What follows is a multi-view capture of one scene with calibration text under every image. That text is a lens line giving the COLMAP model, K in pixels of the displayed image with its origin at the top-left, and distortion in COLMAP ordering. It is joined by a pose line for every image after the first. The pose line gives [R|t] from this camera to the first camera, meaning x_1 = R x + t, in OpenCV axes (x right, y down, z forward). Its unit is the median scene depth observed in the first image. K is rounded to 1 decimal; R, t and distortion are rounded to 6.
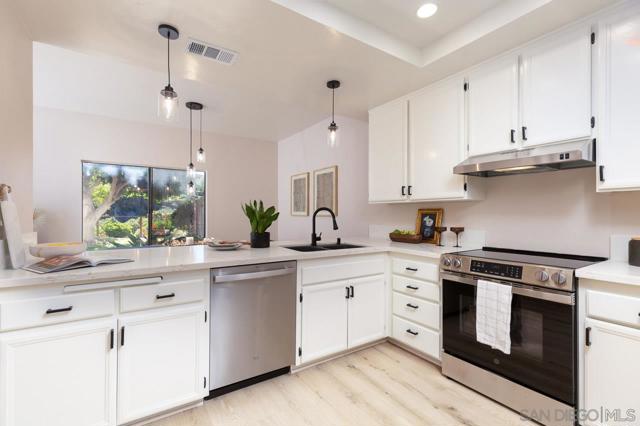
lens RADIAL K [[287.4, 0, 319.0], [0, 287.4, 211.9], [0, 0, 1]] dist [0.003352, 0.000362]
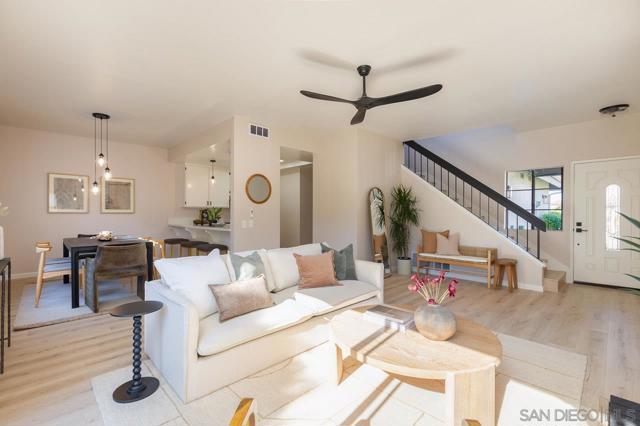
lens RADIAL K [[287.4, 0, 315.7], [0, 287.4, 214.7], [0, 0, 1]] dist [0.003352, 0.000362]
pose [[-0.190676, -0.004134, 0.981644, -2.269065], [-0.013969, 0.999901, 0.001498, 0.010485], [-0.981554, -0.013427, -0.190715, 0.515875]]
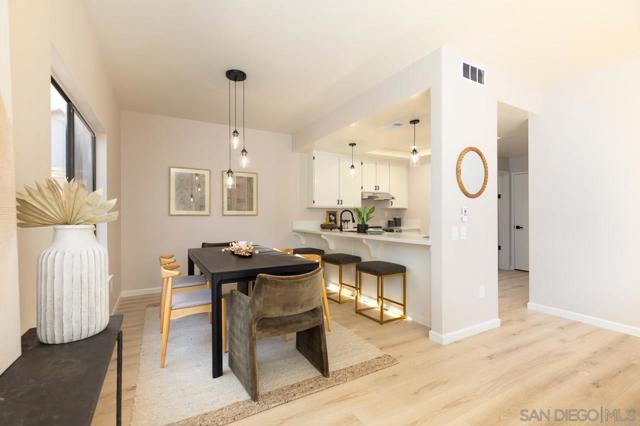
lens RADIAL K [[287.4, 0, 314.8], [0, 287.4, 215.0], [0, 0, 1]] dist [0.003352, 0.000362]
pose [[0.064490, 0.000927, 0.997918, -1.600120], [-0.009483, 0.999955, -0.000316, 0.017003], [-0.997873, -0.009443, 0.064495, 0.977501]]
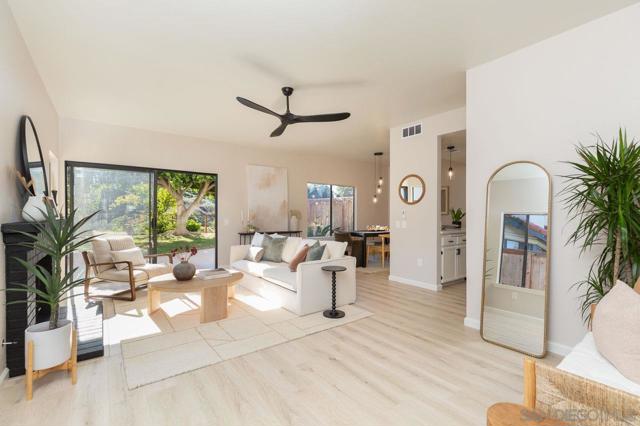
lens RADIAL K [[287.4, 0, 318.3], [0, 287.4, 215.0], [0, 0, 1]] dist [0.003352, 0.000362]
pose [[0.997082, 0.003952, 0.076237, -1.260603], [-0.005061, 0.999884, 0.014365, -0.006845], [-0.076171, -0.014709, 0.996986, -1.030373]]
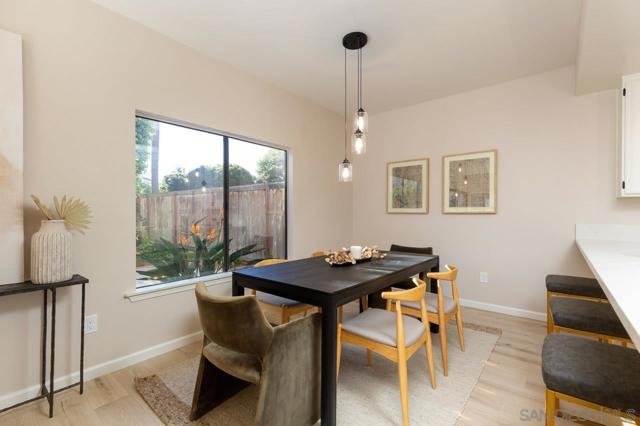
lens RADIAL K [[287.4, 0, 317.9], [0, 287.4, 214.8], [0, 0, 1]] dist [0.003352, 0.000362]
pose [[0.952194, -0.003740, 0.305470, -0.940190], [-0.000973, 0.999883, 0.015273, 0.010524], [-0.305491, -0.014840, 0.952079, 0.558105]]
